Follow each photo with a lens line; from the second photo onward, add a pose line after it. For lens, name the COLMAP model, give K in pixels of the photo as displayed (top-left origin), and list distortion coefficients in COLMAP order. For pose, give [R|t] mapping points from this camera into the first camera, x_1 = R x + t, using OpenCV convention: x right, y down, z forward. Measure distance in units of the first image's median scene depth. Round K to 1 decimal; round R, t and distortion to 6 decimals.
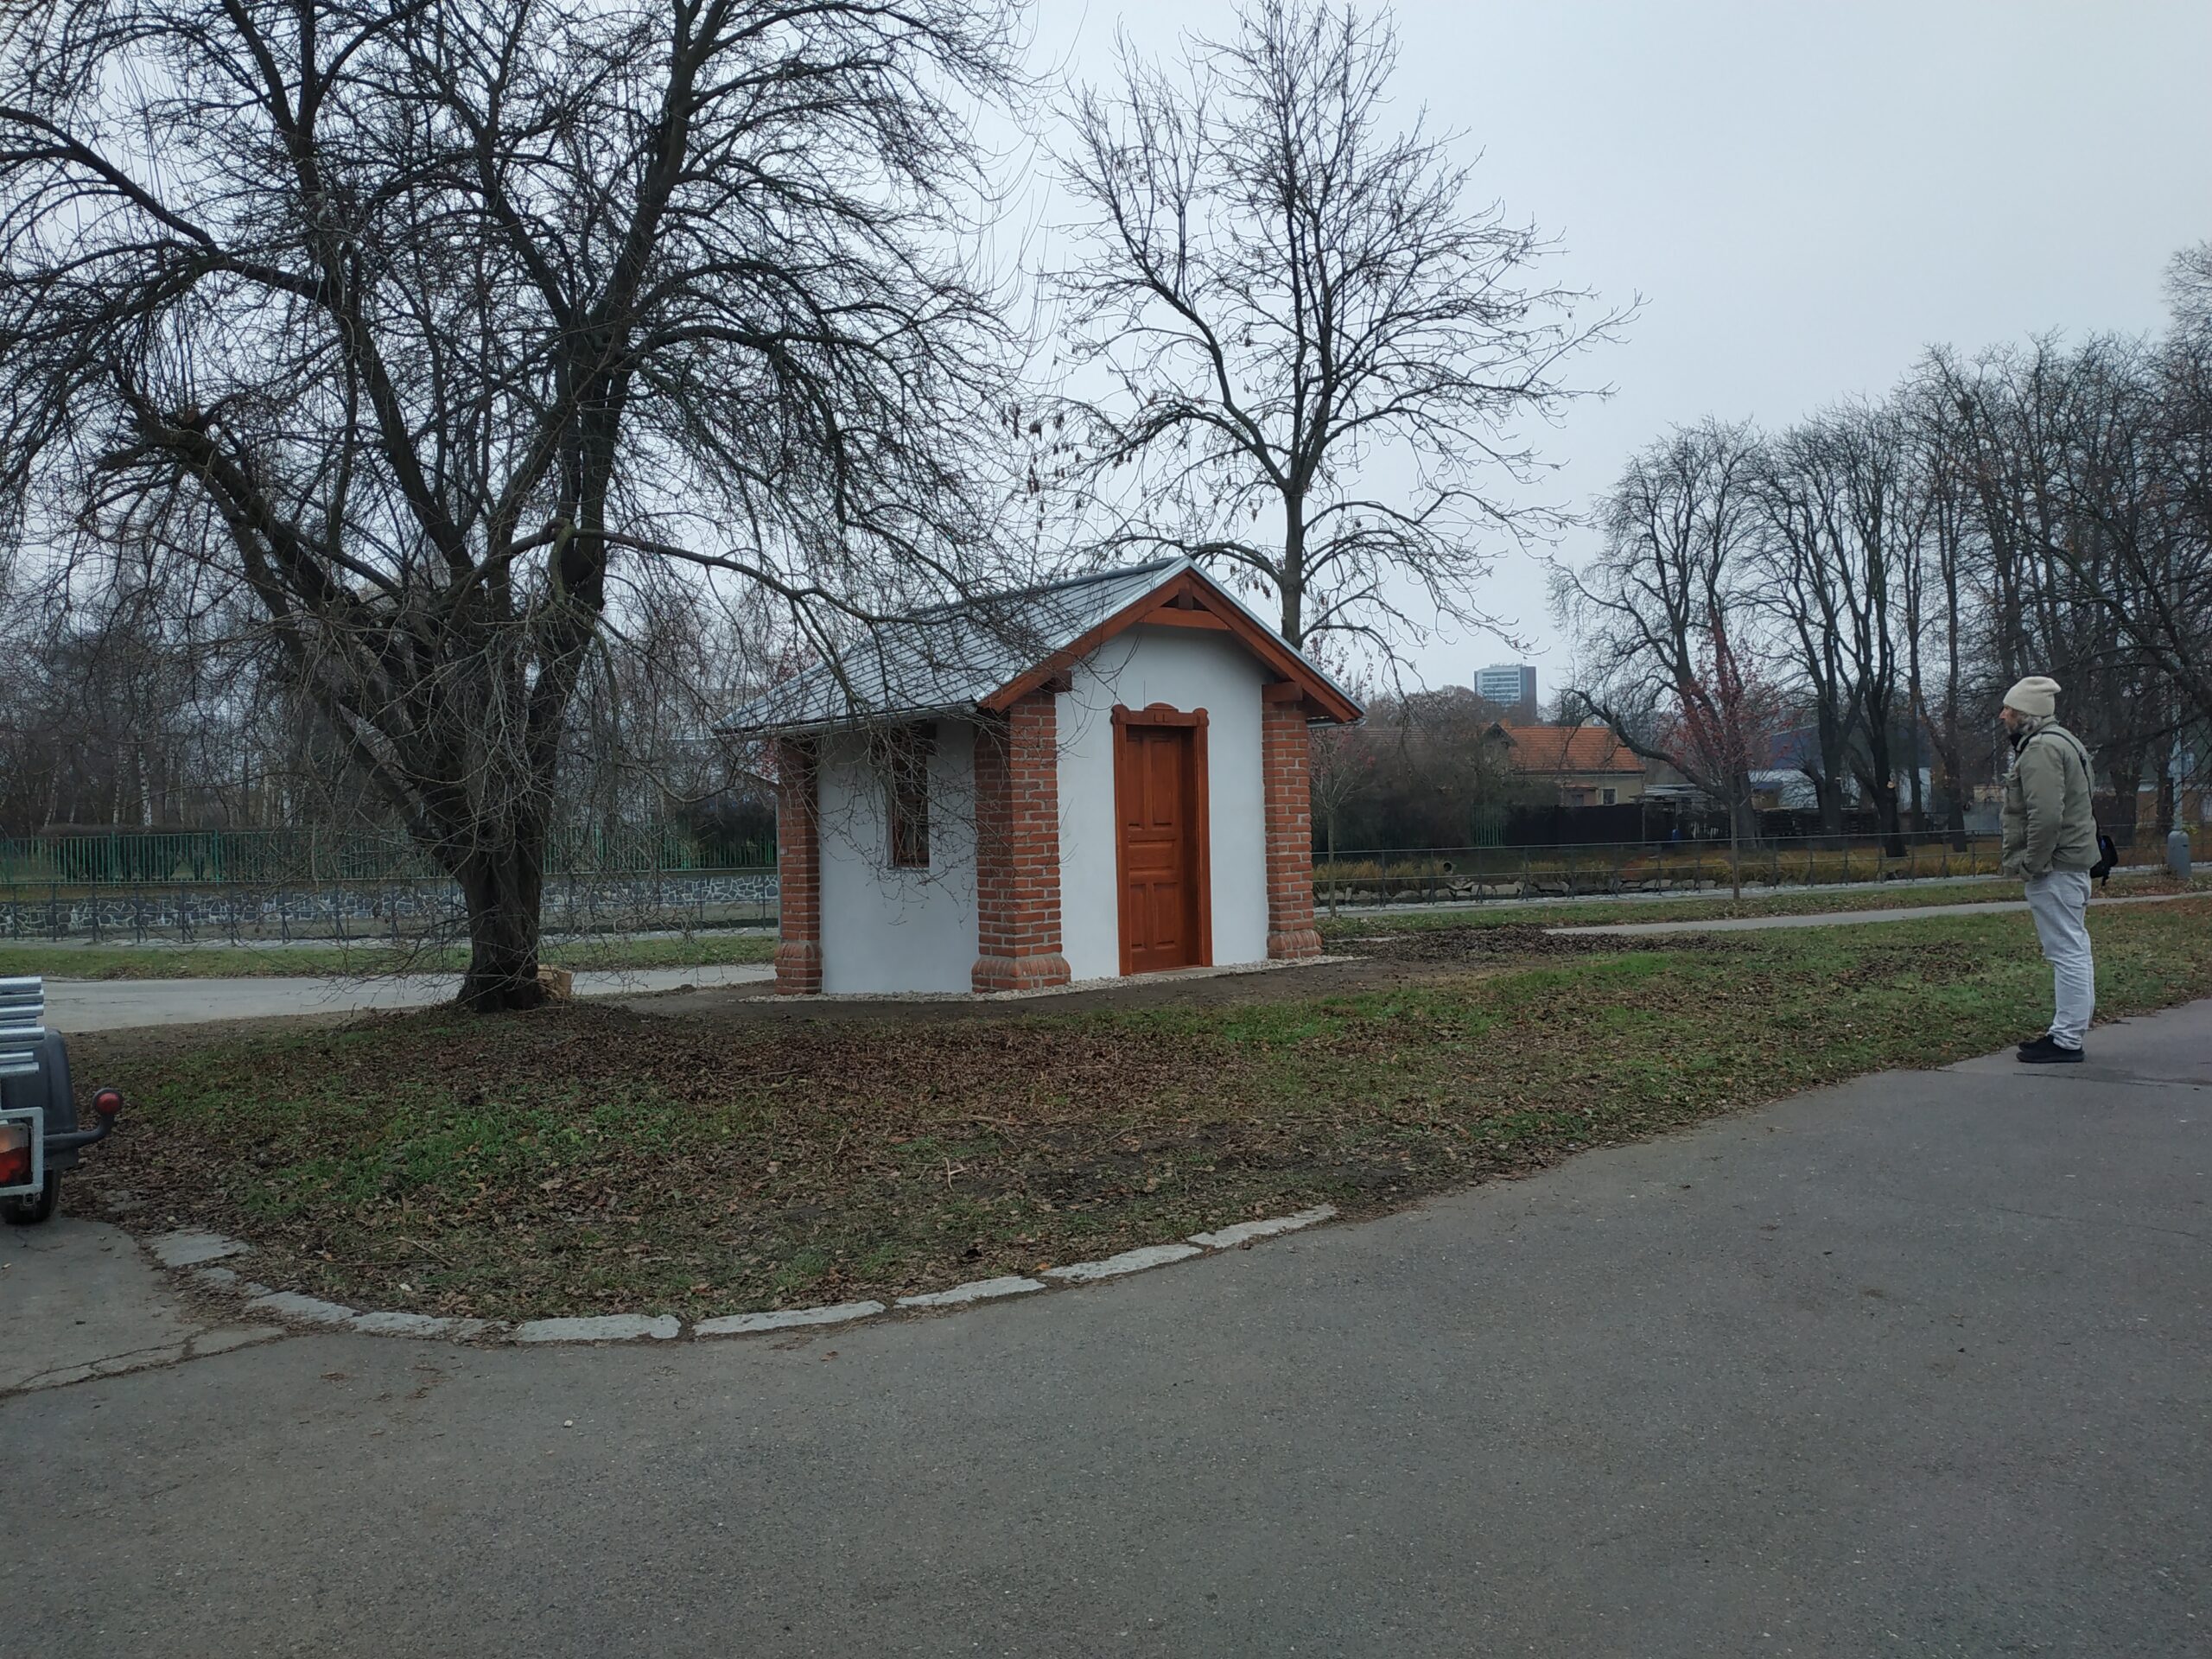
lens RADIAL K [[2077.2, 0, 1106.0], [0, 2077.2, 829.5], [0, 0, 1]] dist [0.005993, -0.002808]
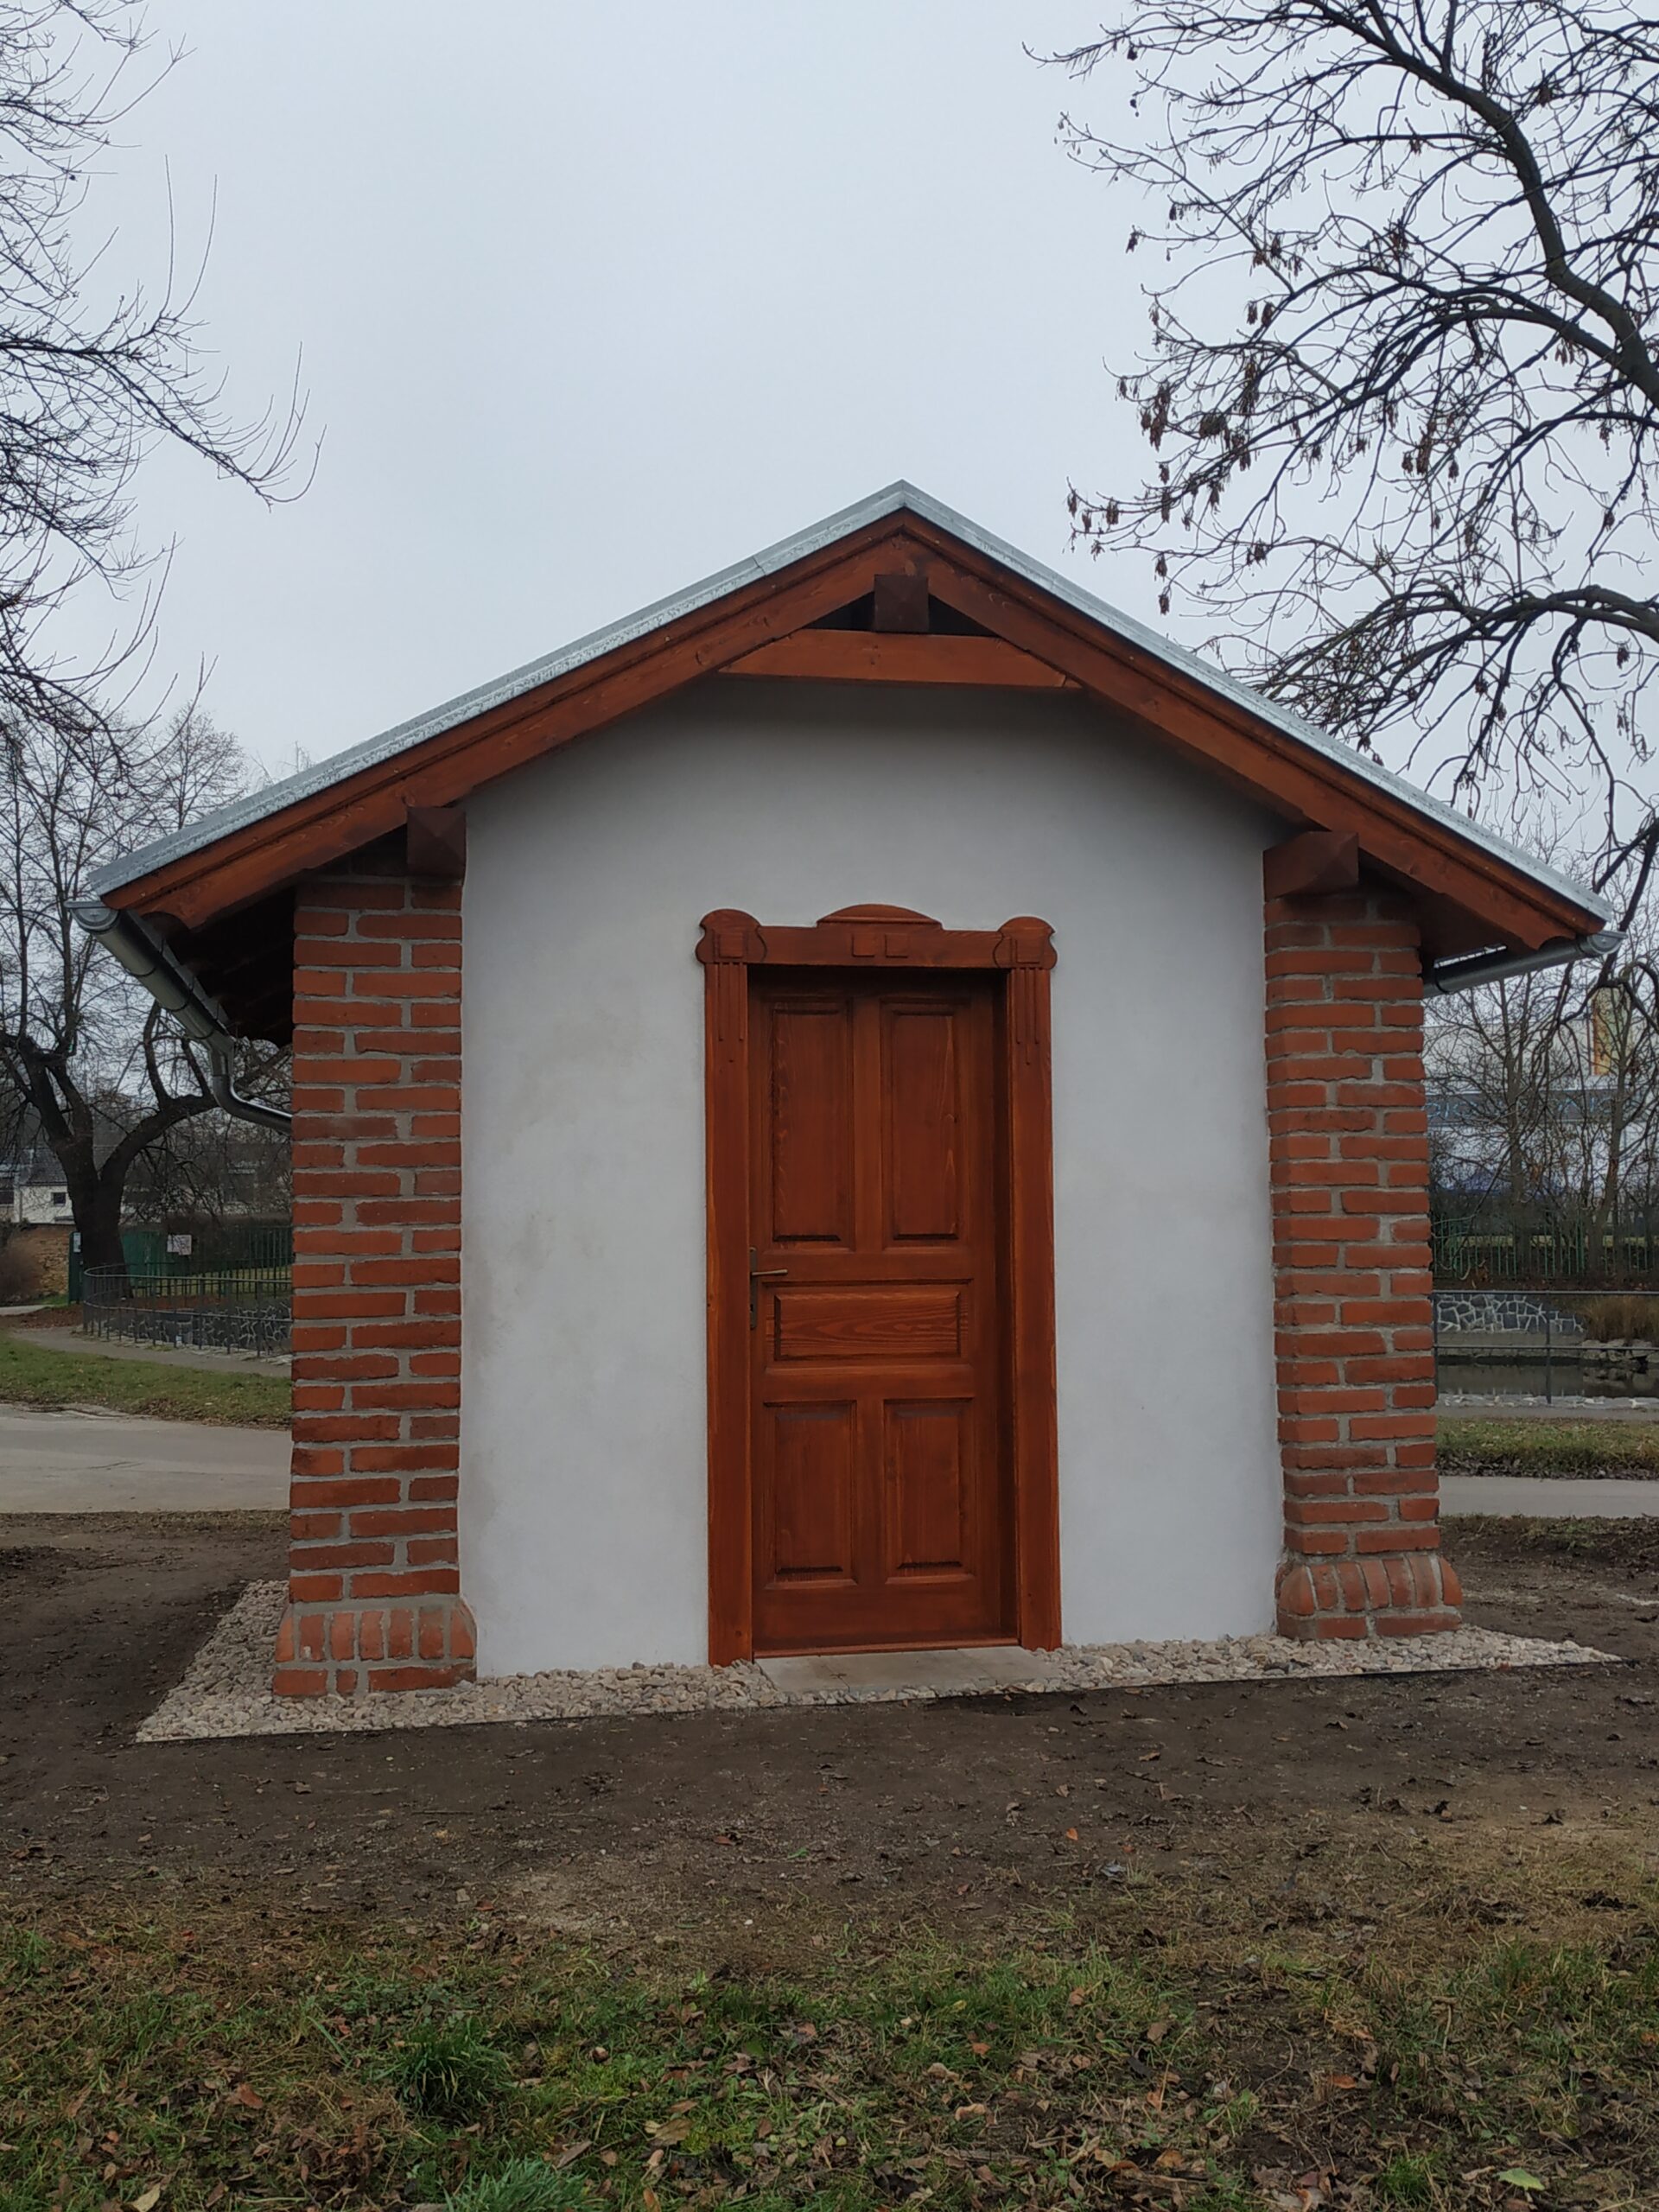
lens RADIAL K [[2077.2, 0, 830.7], [0, 2077.2, 1056.6], [0, 0, 1]] dist [0.005993, -0.002808]
pose [[0.827408, -0.014034, -0.561426, 0.222578], [-0.016620, 0.998638, -0.049456, -0.016071], [0.561356, 0.050251, 0.826047, 0.694557]]
